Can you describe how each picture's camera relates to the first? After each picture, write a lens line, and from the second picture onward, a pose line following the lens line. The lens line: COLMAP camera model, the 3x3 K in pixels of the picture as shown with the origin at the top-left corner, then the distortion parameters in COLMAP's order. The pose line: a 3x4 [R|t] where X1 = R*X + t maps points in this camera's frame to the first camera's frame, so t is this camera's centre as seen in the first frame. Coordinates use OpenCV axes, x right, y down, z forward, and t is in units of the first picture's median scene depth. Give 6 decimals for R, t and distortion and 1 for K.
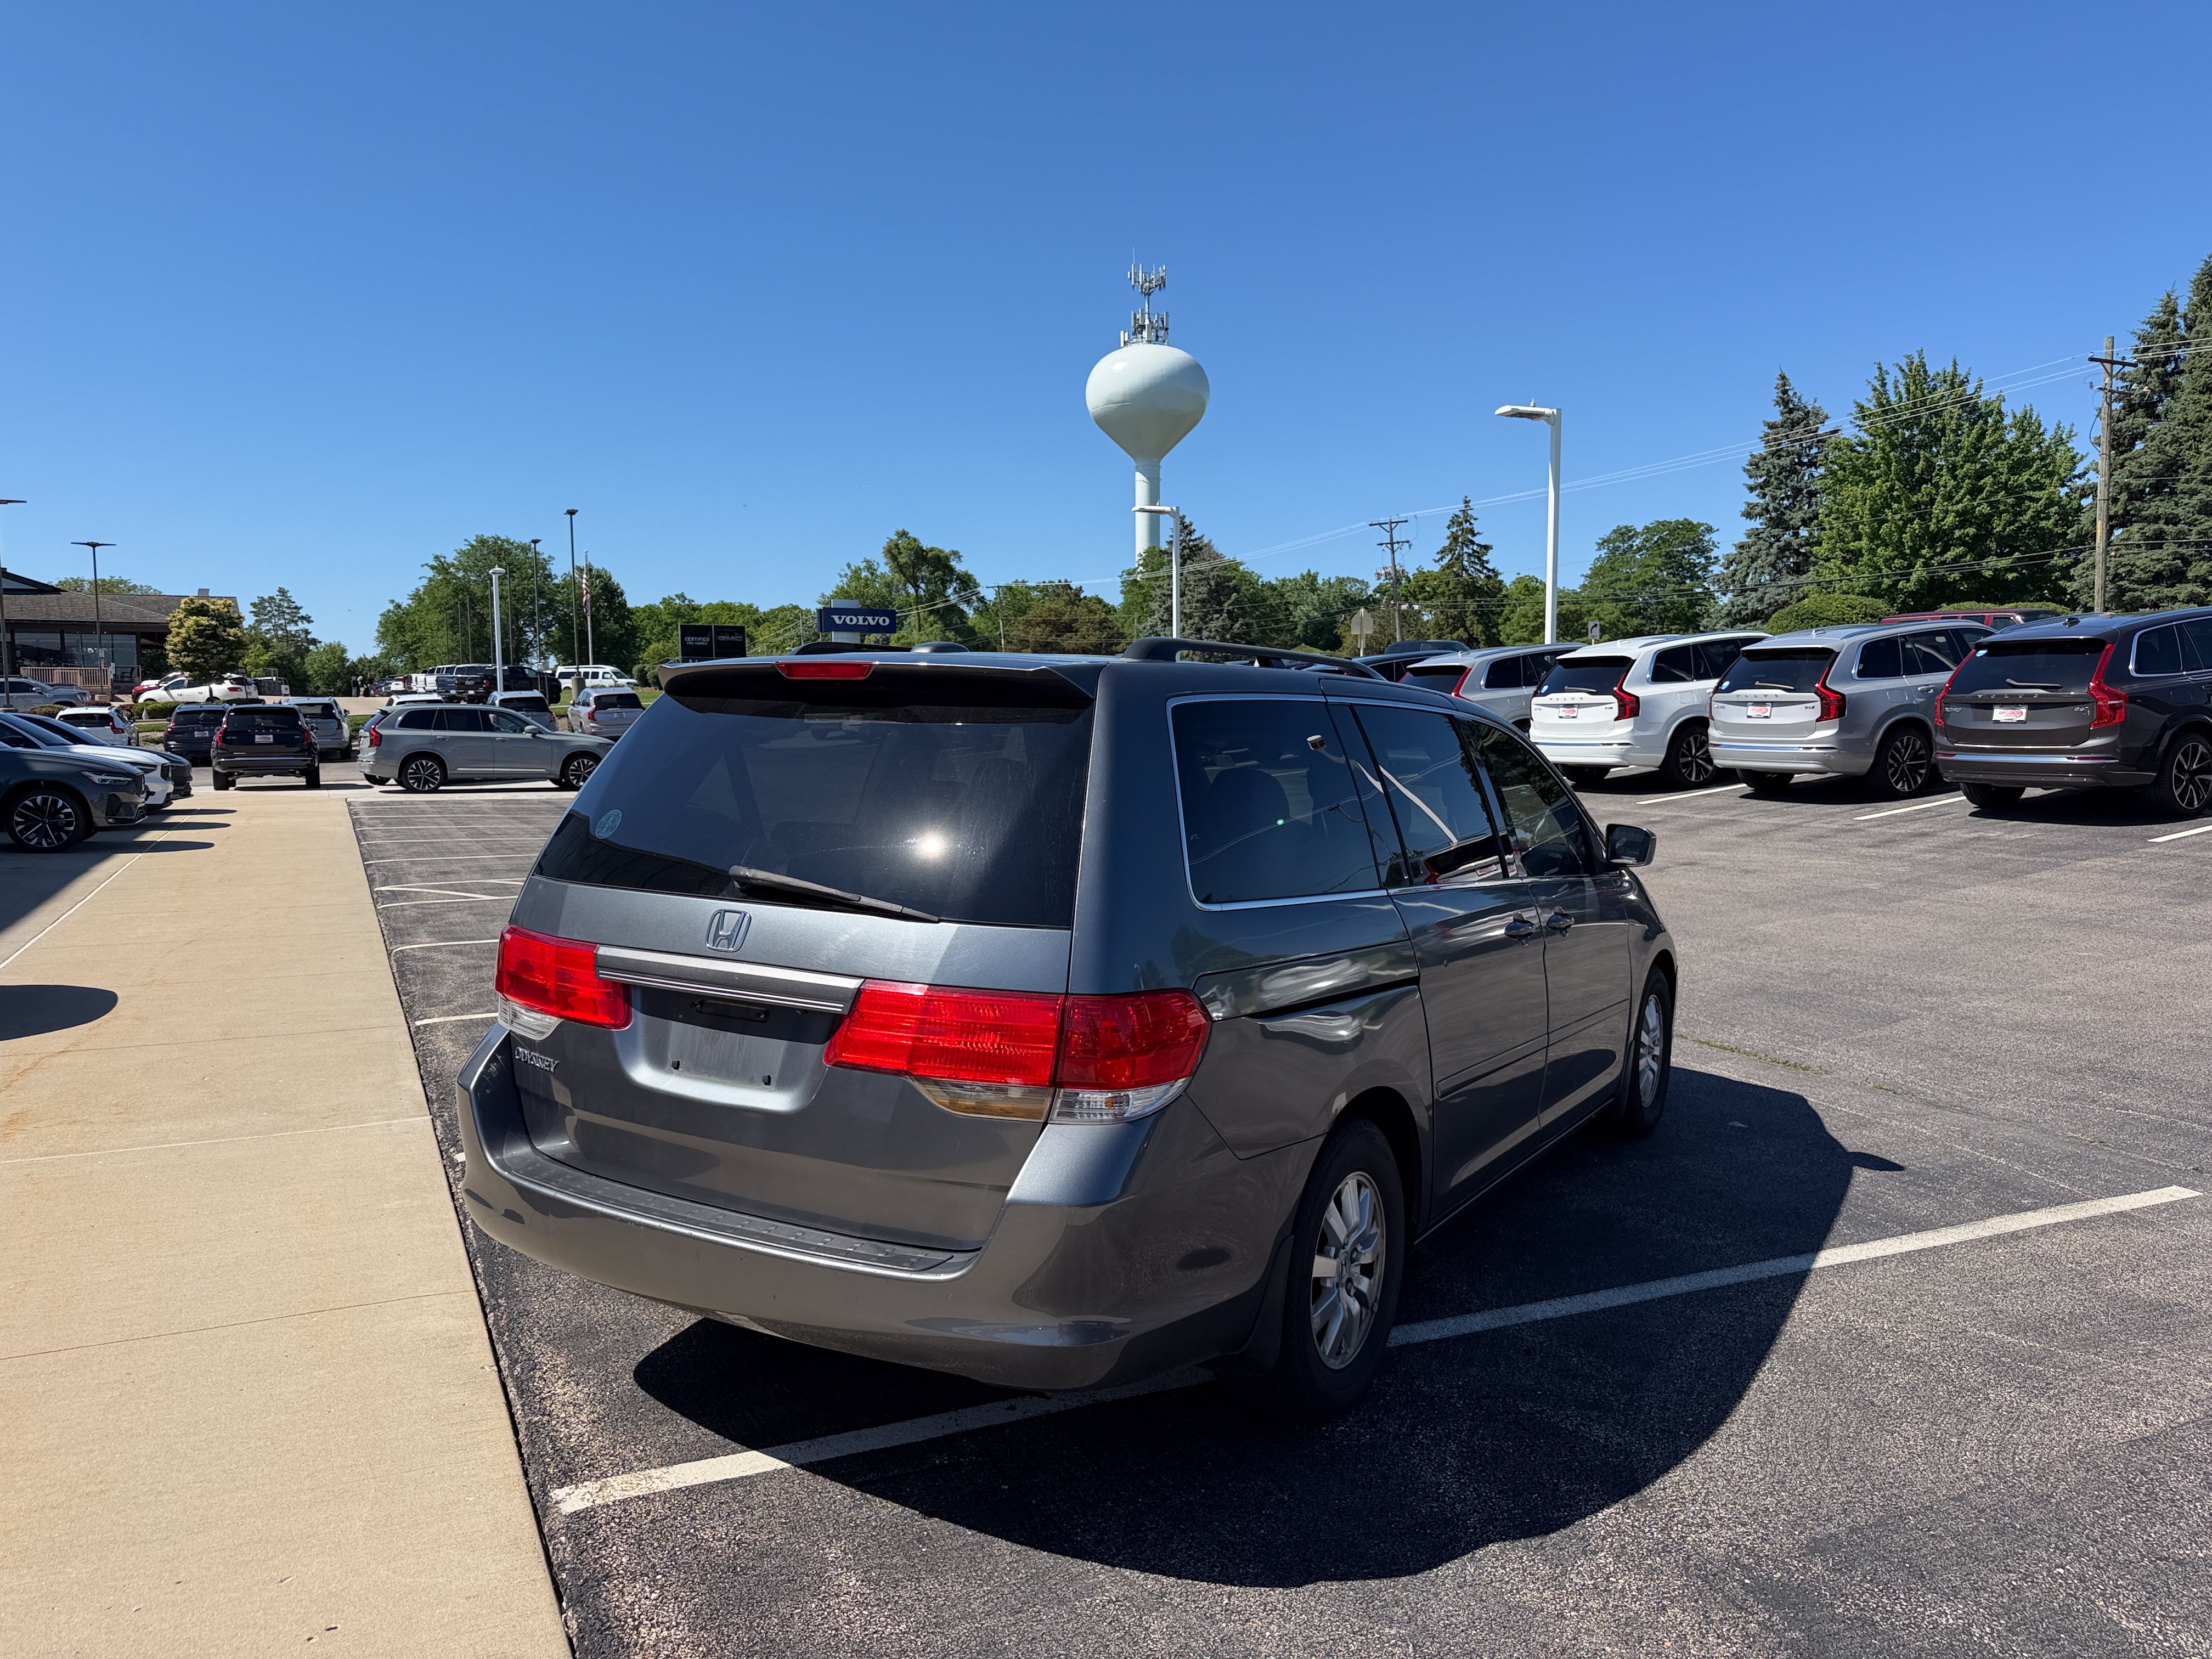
lens RADIAL K [[1690.3, 0, 1106.0], [0, 1690.3, 829.5], [0, 0, 1]] dist [-0.037899, 0.050773]
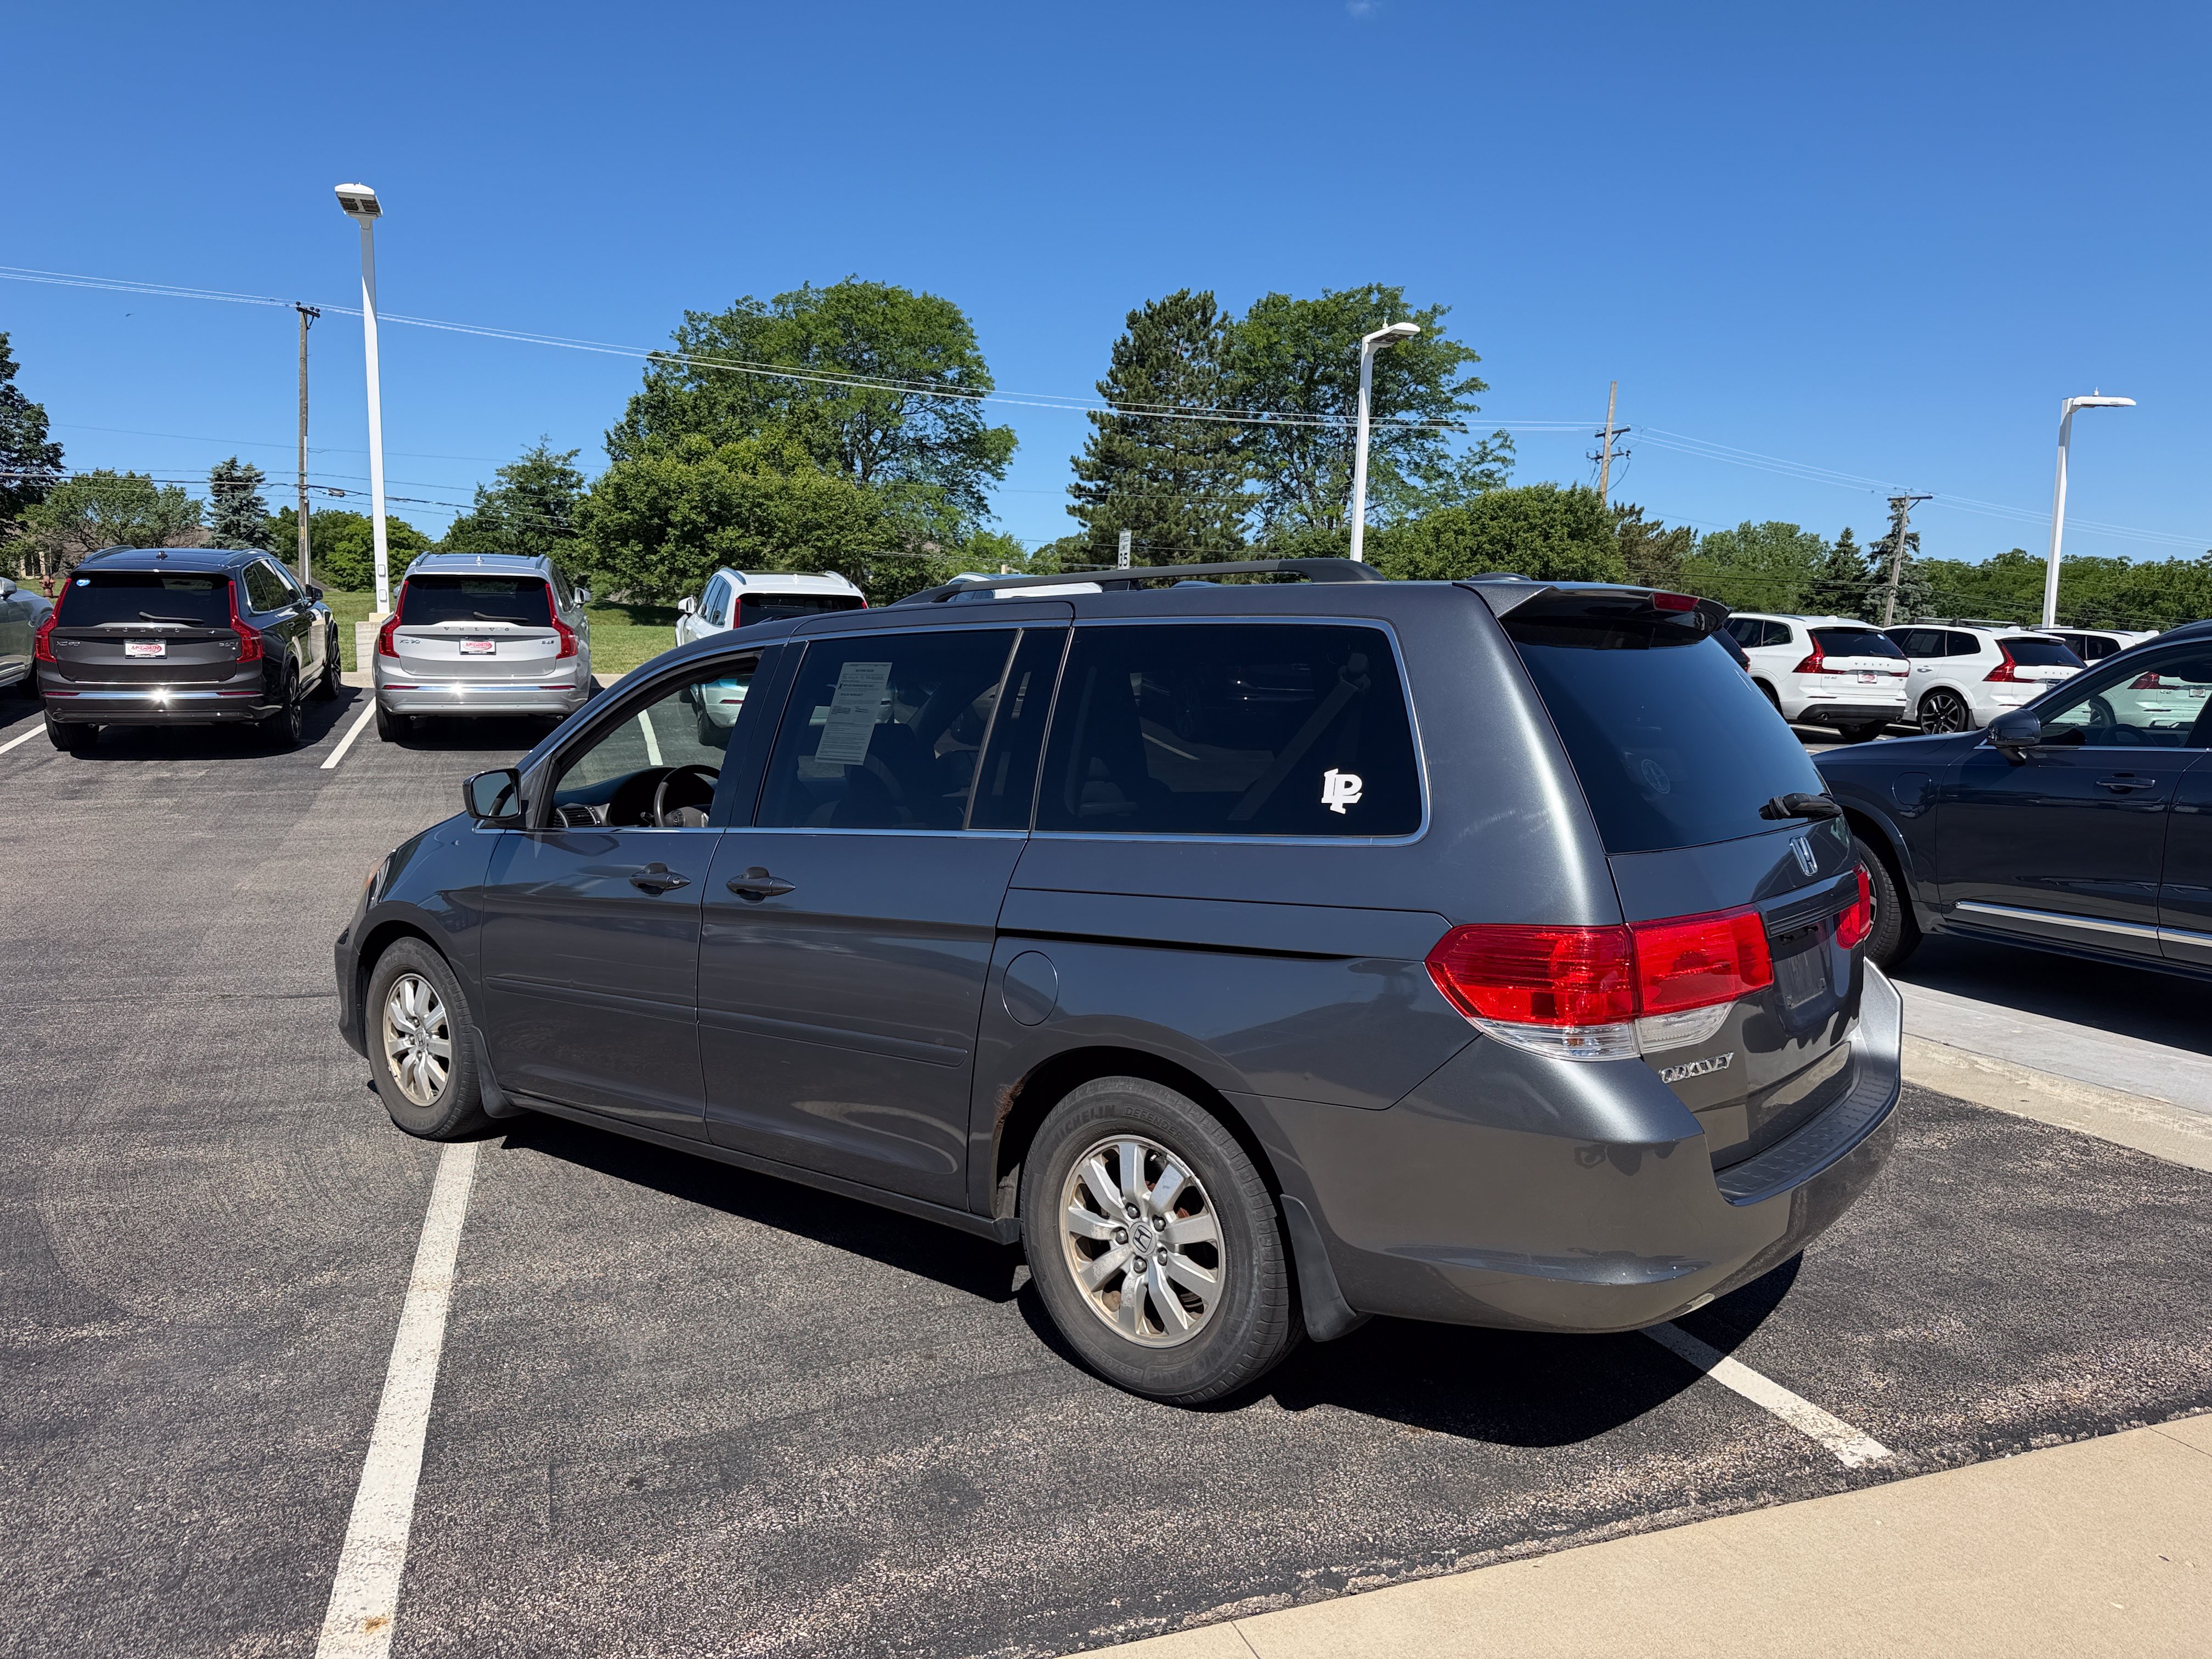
lens RADIAL K [[1690.3, 0, 1106.0], [0, 1690.3, 829.5], [0, 0, 1]] dist [-0.037899, 0.050773]
pose [[0.057113, -0.096872, 0.993657, -0.551319], [0.059704, 0.993832, 0.093457, -0.034181], [-0.996581, 0.053987, 0.062544, 0.584780]]
